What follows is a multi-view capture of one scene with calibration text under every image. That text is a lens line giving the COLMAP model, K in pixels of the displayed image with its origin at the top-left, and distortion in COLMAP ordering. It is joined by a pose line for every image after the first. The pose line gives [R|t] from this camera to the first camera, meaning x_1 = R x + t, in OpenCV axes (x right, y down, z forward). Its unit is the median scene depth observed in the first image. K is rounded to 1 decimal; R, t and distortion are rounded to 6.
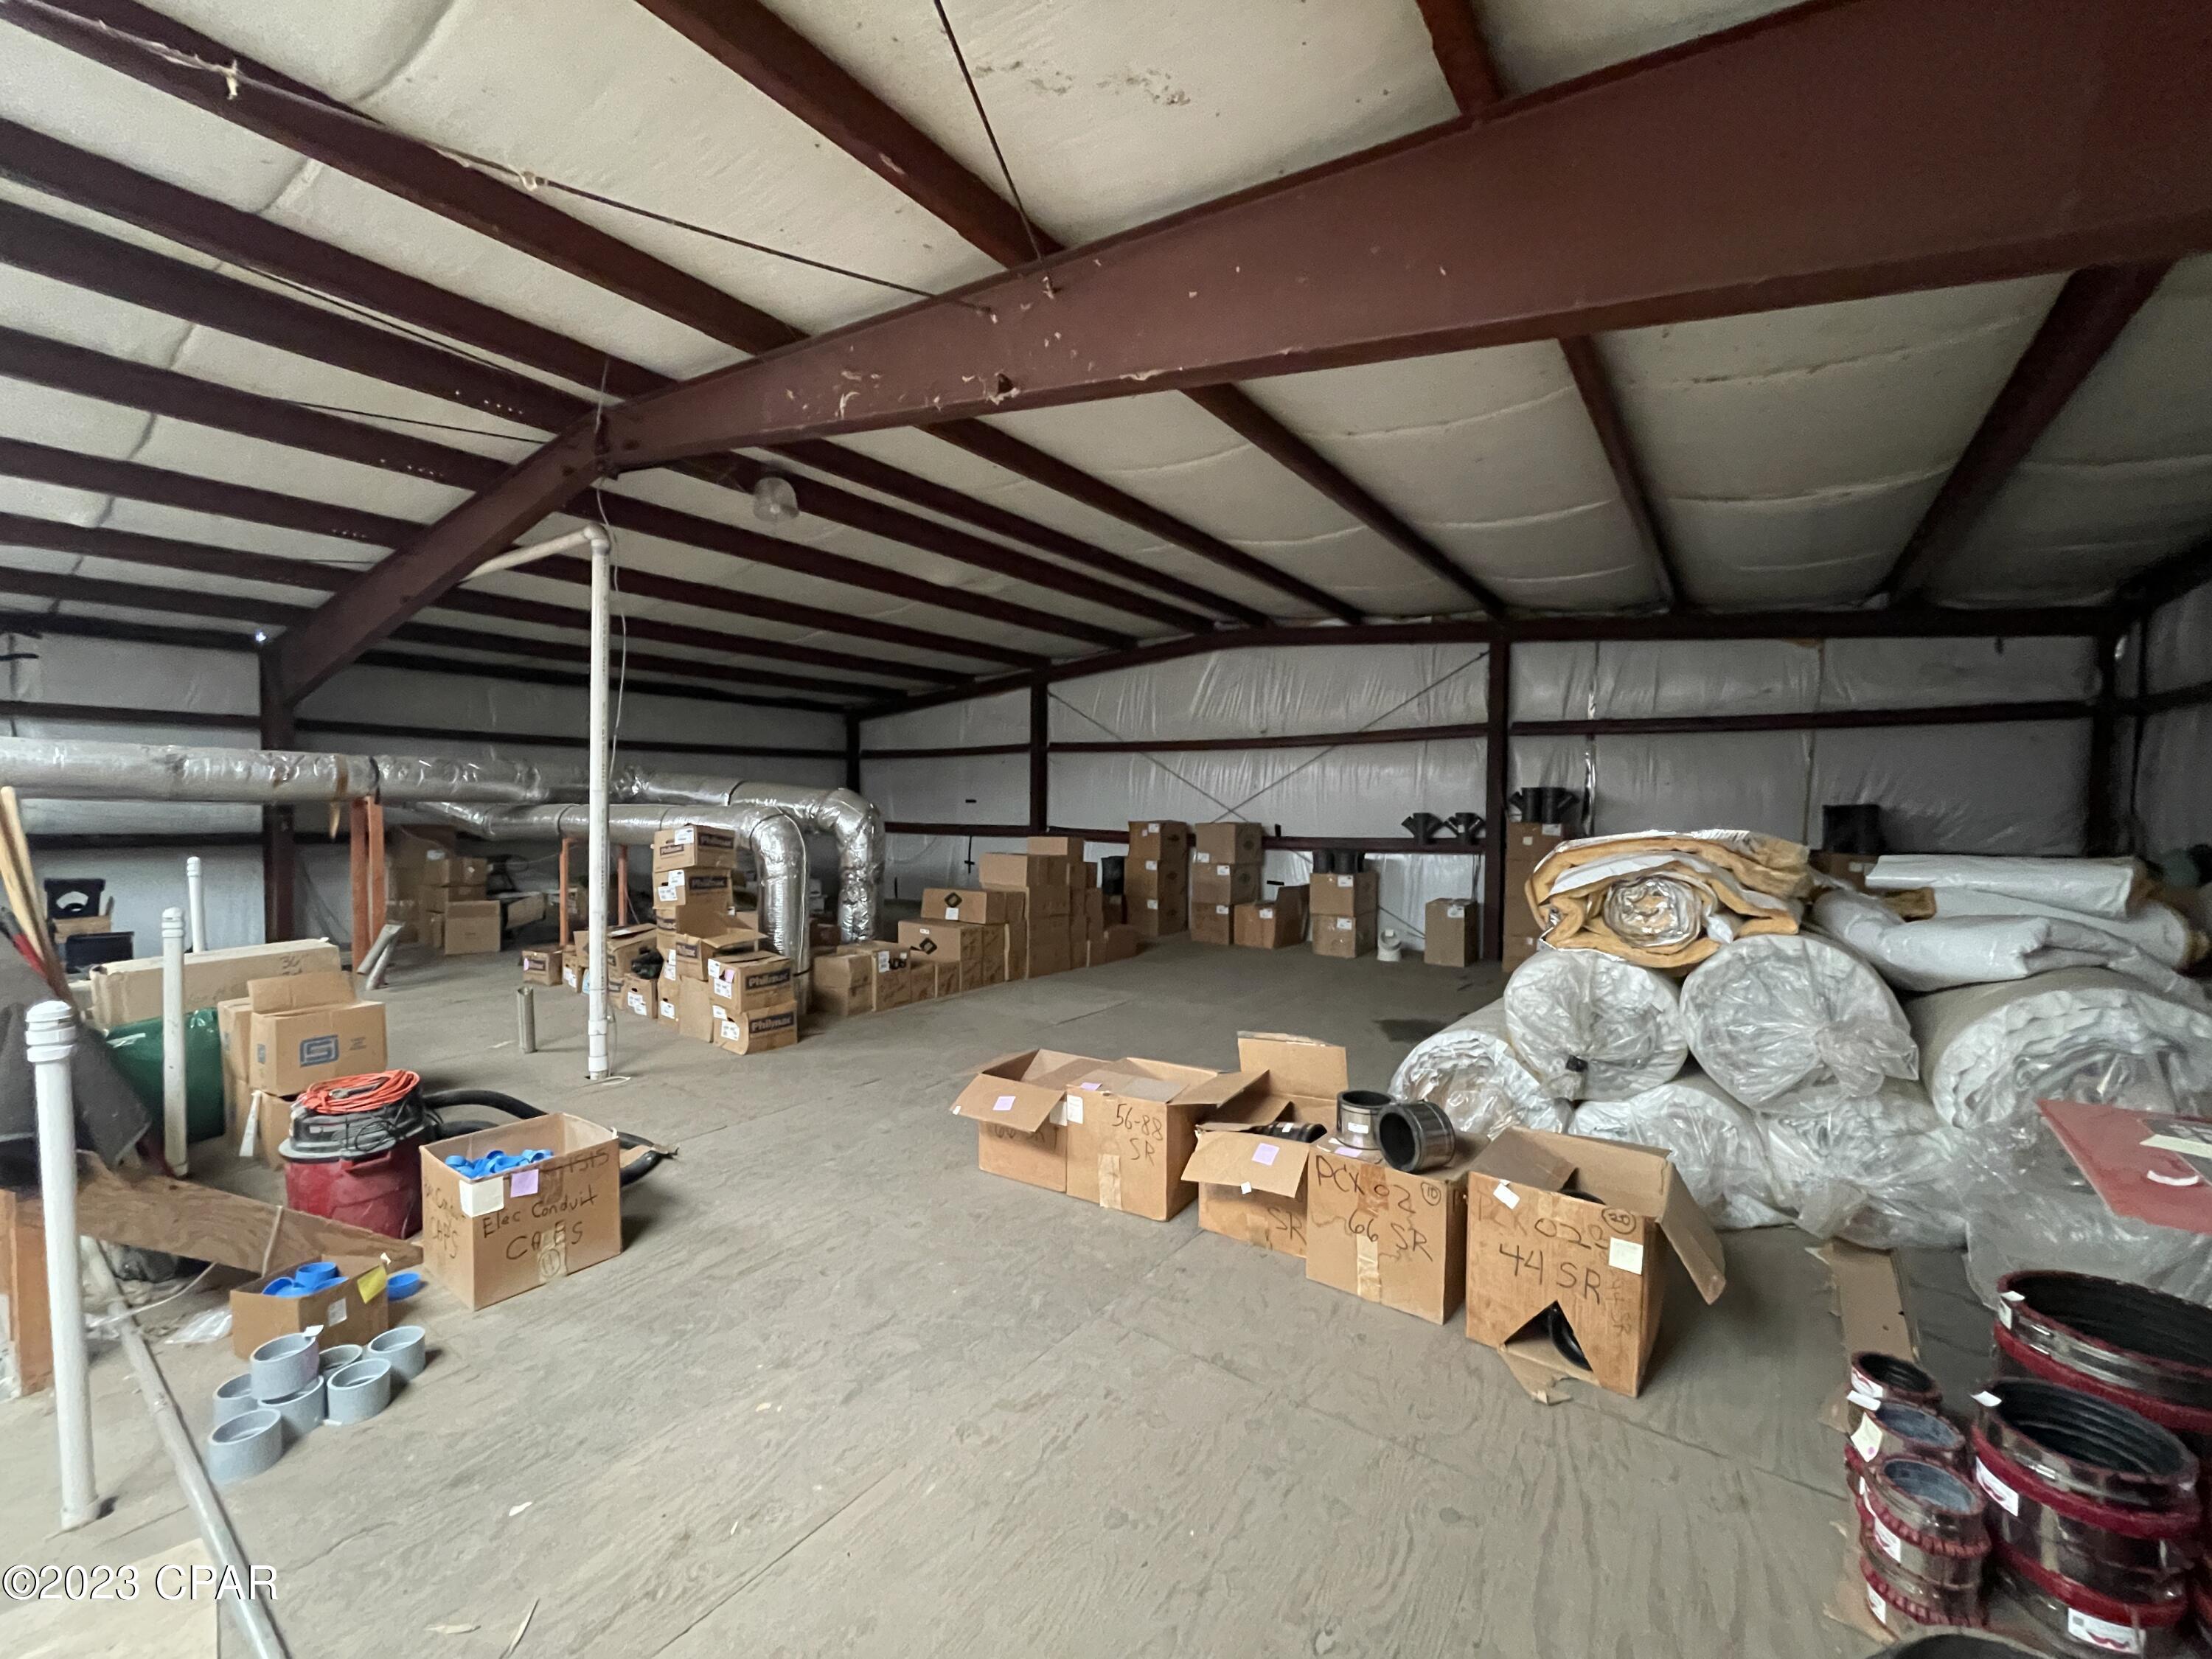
lens RADIAL K [[896.5, 0, 1106.0], [0, 896.5, 829.5], [0, 0, 1]] dist [-0.005241, 0.000032]
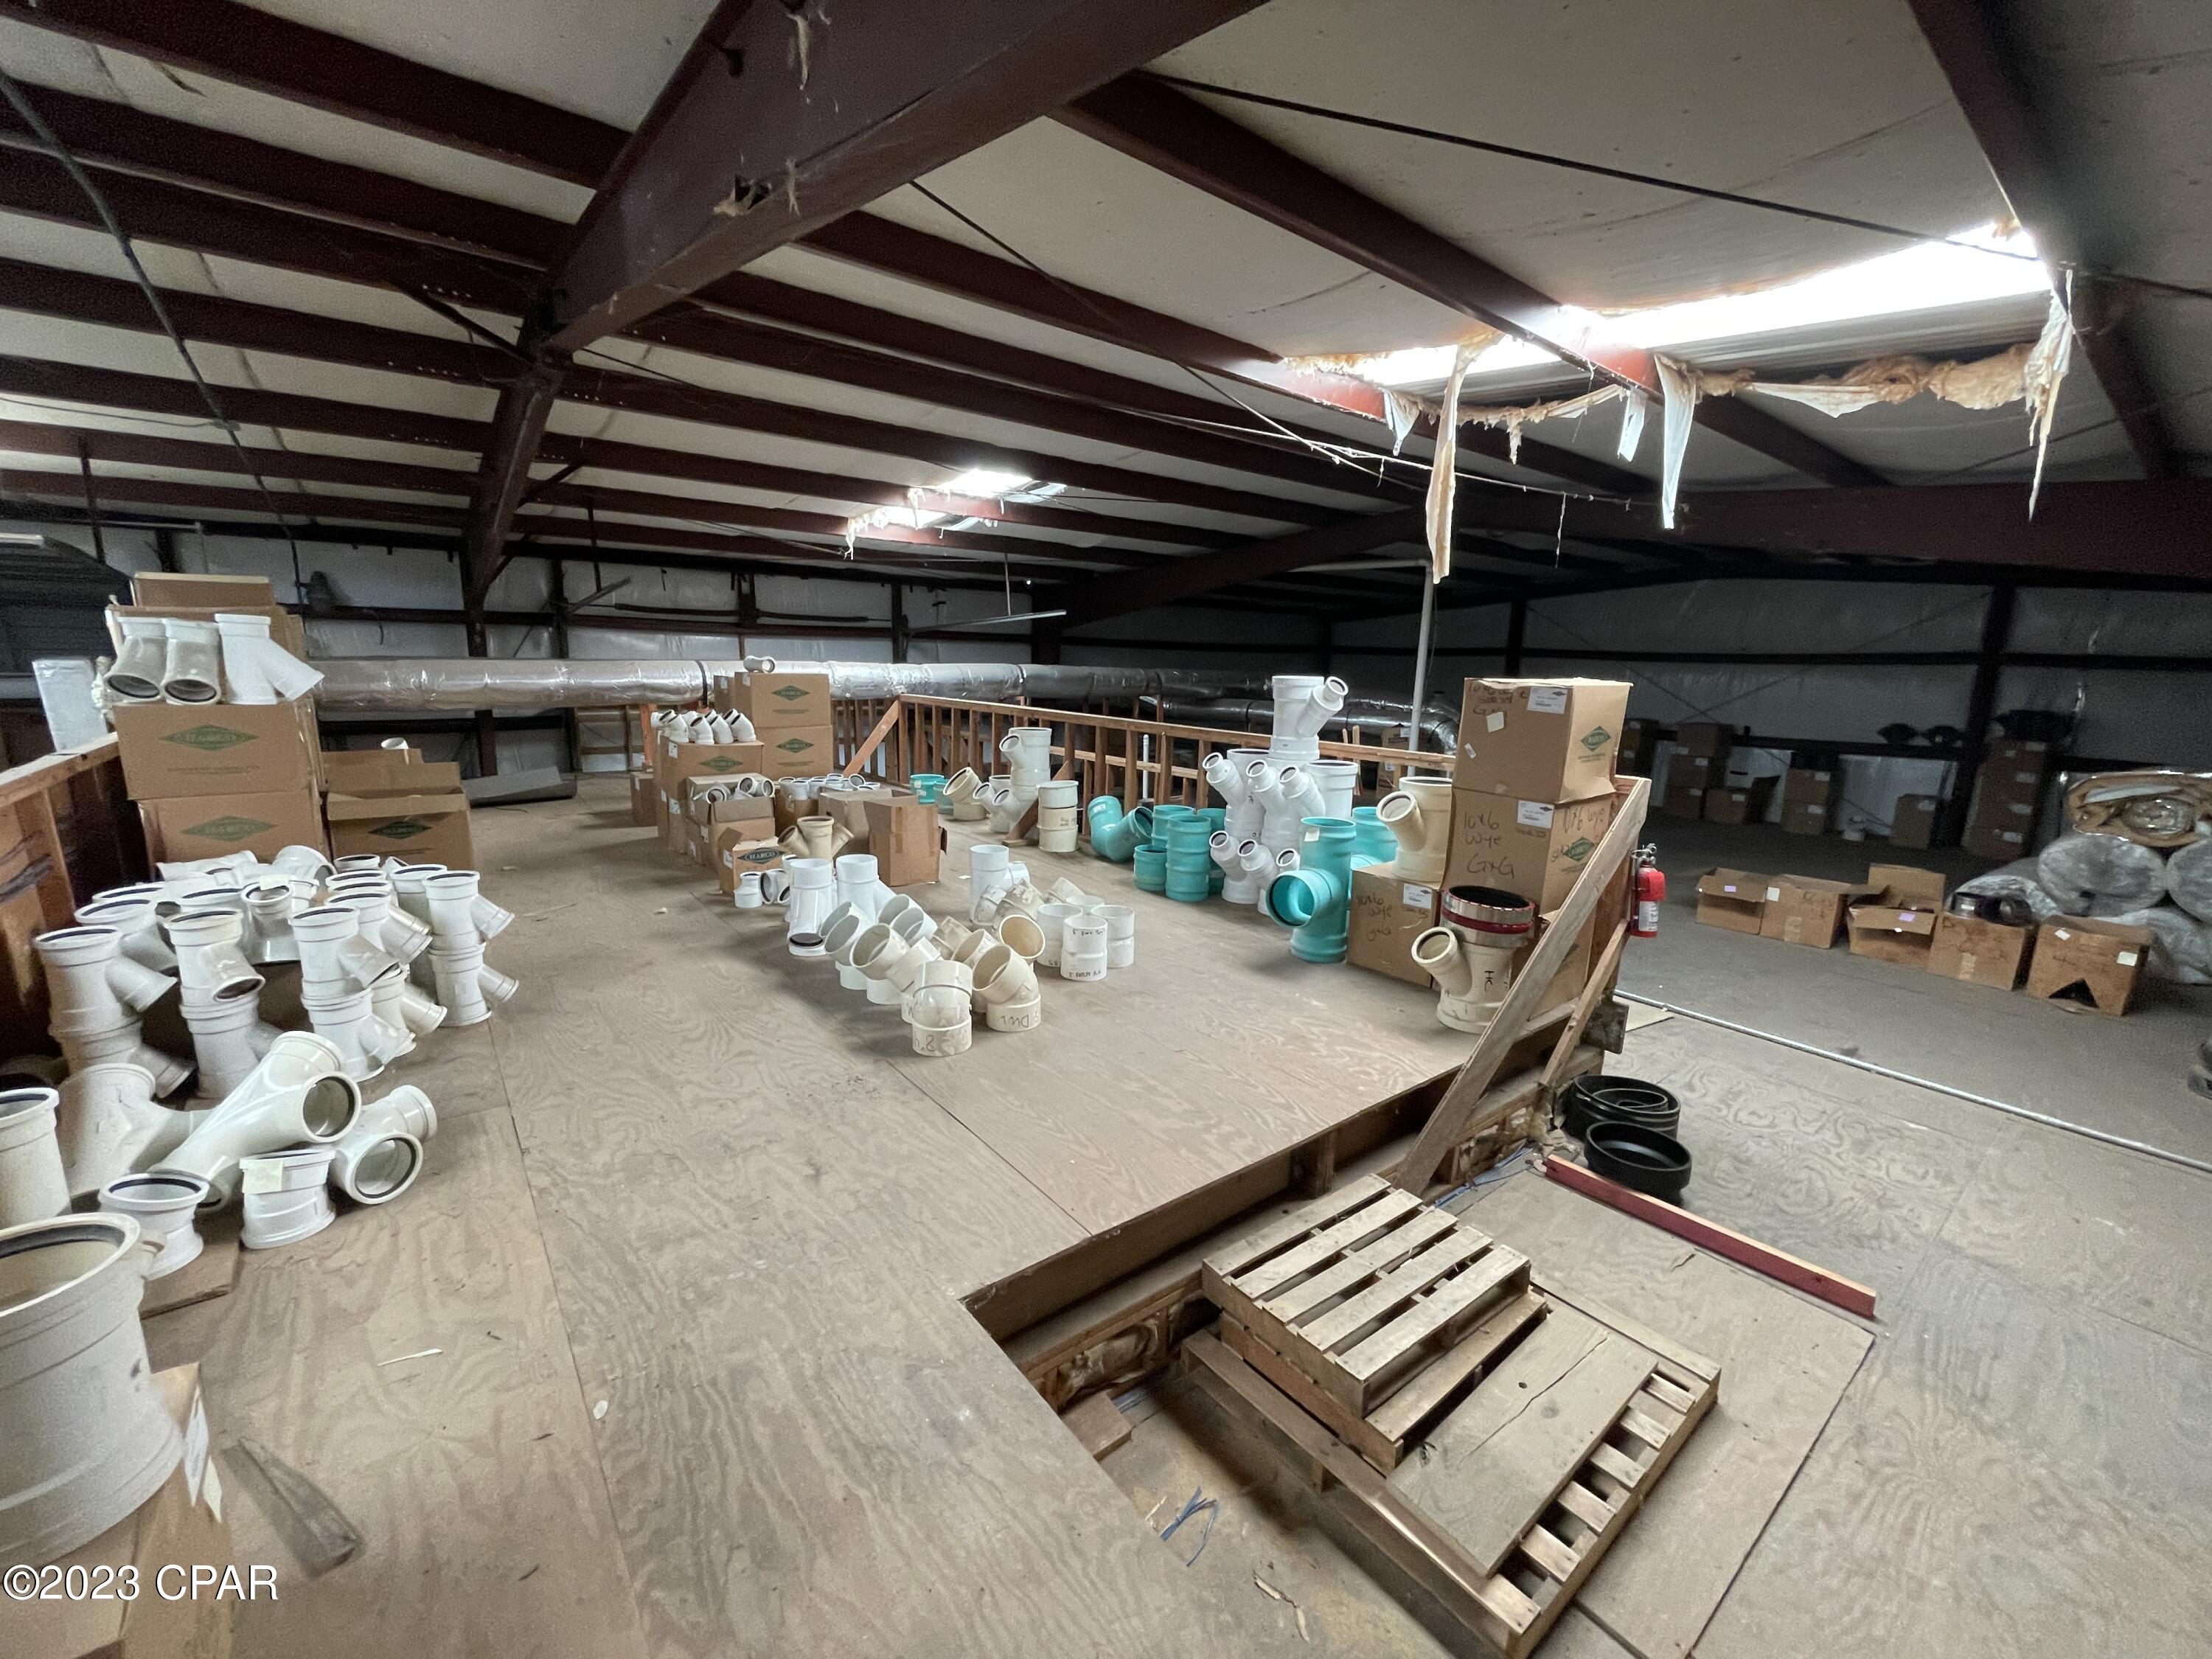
lens RADIAL K [[896.5, 0, 1106.0], [0, 896.5, 829.5], [0, 0, 1]] dist [-0.005241, 0.000032]
pose [[0.960635, 0.069495, -0.268980, -0.887494], [-0.026696, 0.986818, 0.159617, -0.105277], [0.276527, -0.146153, 0.949827, -1.223231]]
